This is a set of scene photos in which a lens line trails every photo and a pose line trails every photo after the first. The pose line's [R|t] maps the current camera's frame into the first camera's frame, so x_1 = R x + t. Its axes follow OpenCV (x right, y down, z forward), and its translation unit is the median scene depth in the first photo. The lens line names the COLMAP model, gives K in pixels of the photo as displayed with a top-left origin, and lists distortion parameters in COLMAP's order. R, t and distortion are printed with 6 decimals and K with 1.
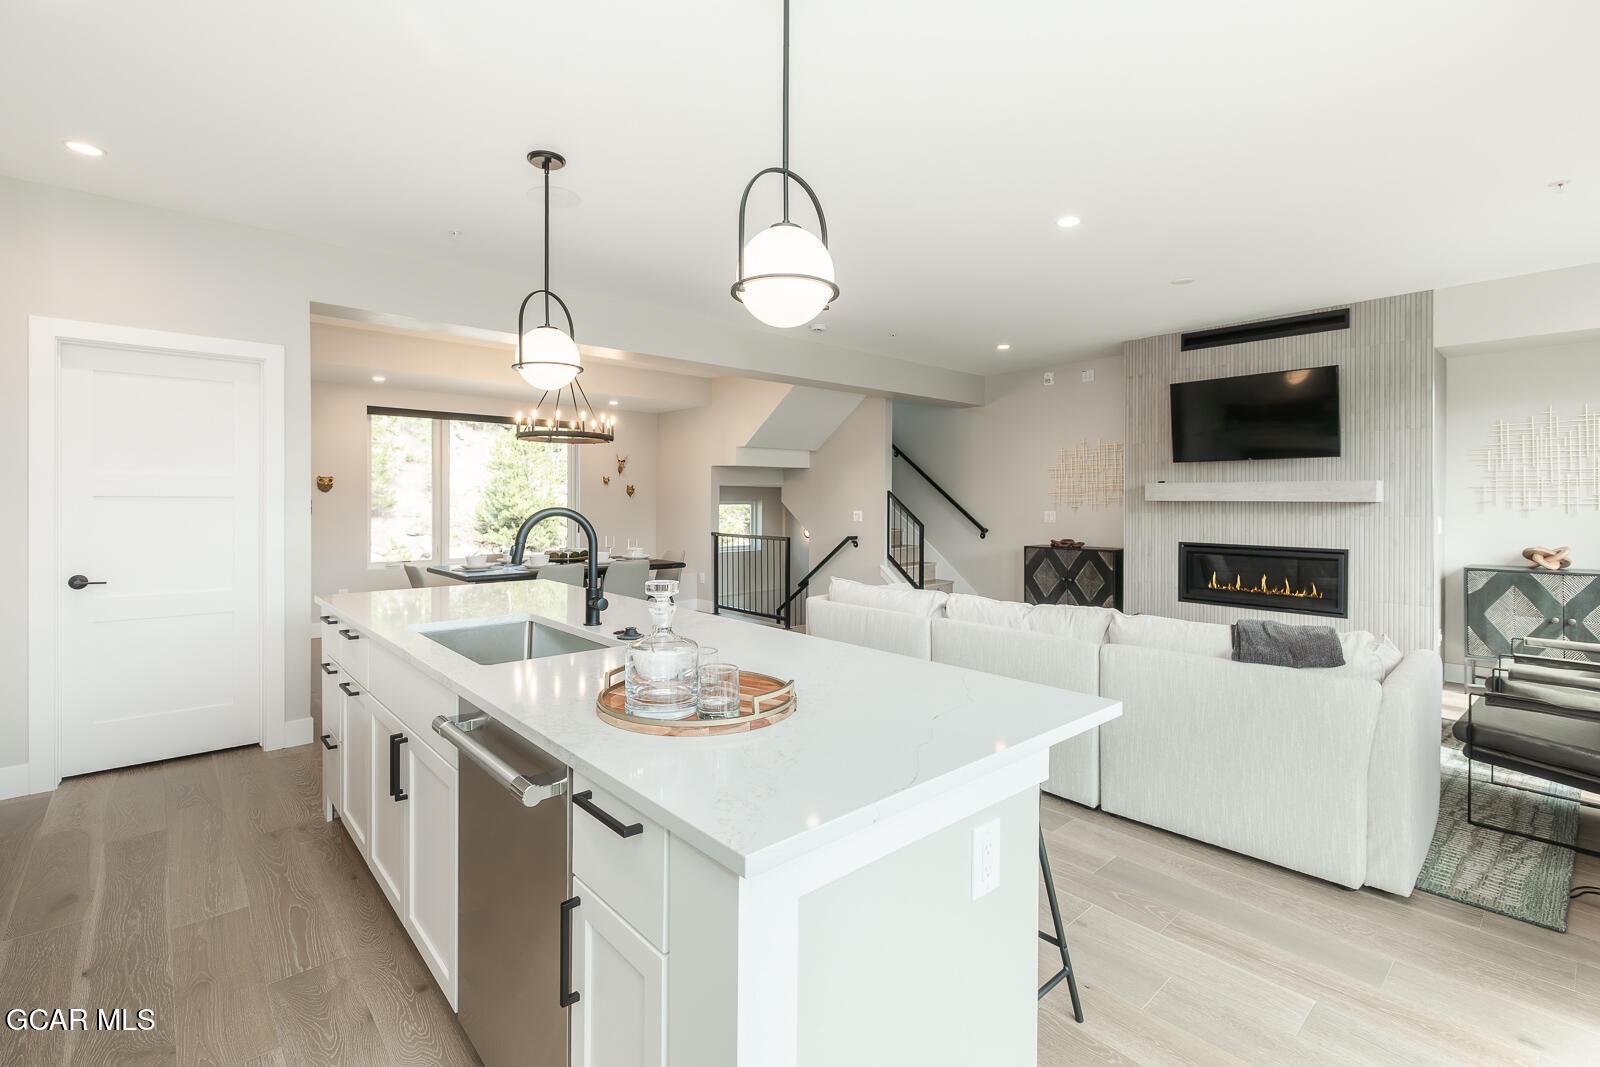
lens RADIAL K [[724.9, 0, 797.8], [0, 724.9, 505.3], [0, 0, 1]] dist [-0.000039, 0.000276]
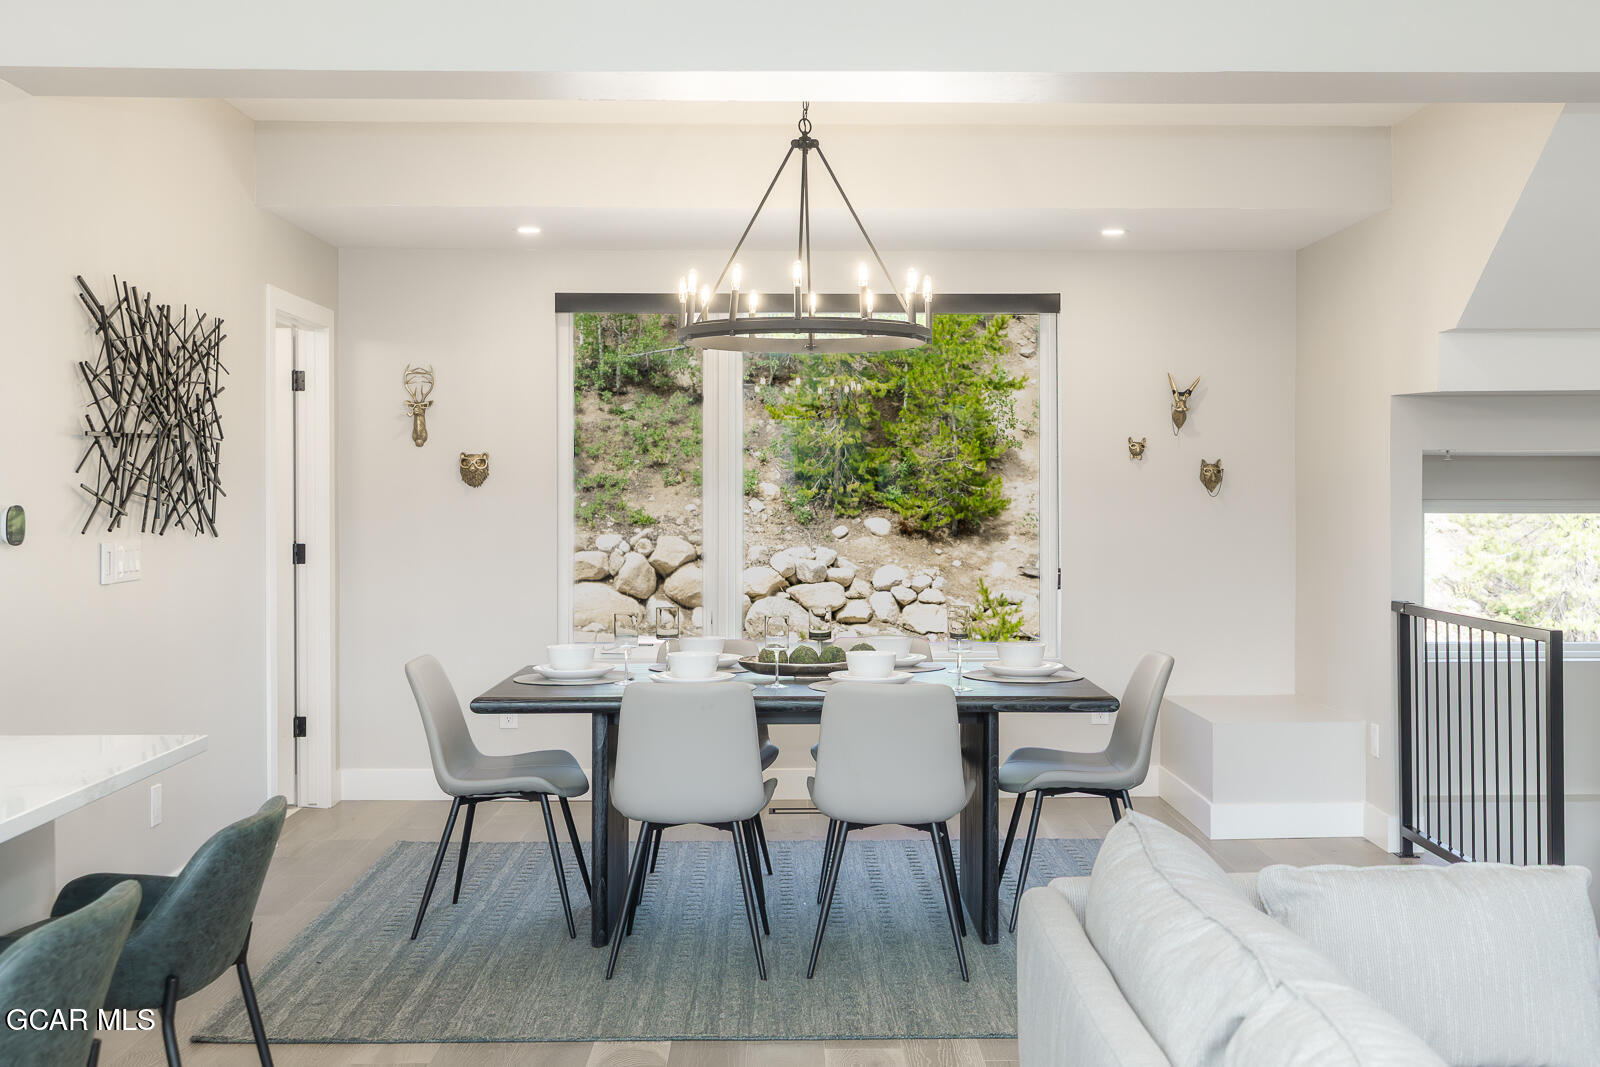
lens RADIAL K [[1742.4, 0, 800.2], [0, 1742.4, 487.5], [0, 0, 1]] dist [-0.002943, 0.000357]
pose [[0.748884, -0.007187, -0.662662, 0.563285], [-0.001154, 0.999926, -0.012148, -0.011288], [0.662700, 0.009862, 0.748820, 0.724061]]
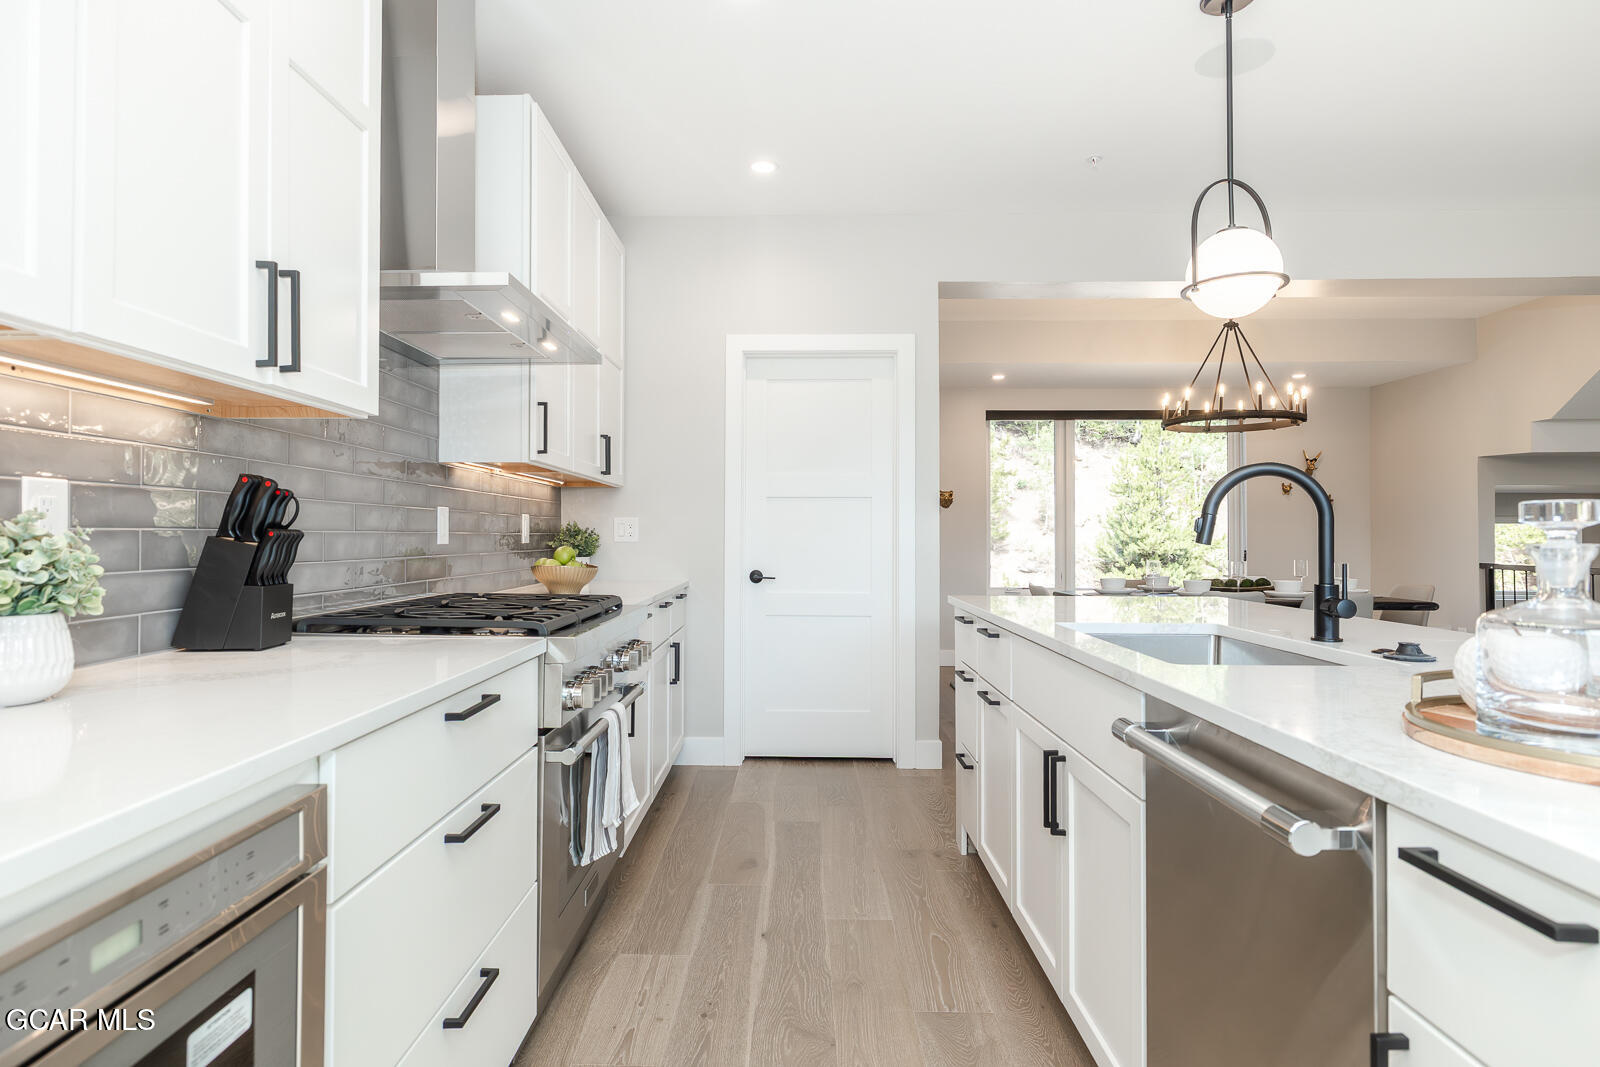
lens RADIAL K [[896.9, 0, 761.1], [0, 896.9, 529.7], [0, 0, 1]] dist [-0.000395, 0.000266]
pose [[0.717434, -0.008388, -0.696575, -0.072438], [-0.004309, 0.999855, -0.016478, 0.067515], [0.696613, 0.014823, 0.717294, 0.060591]]
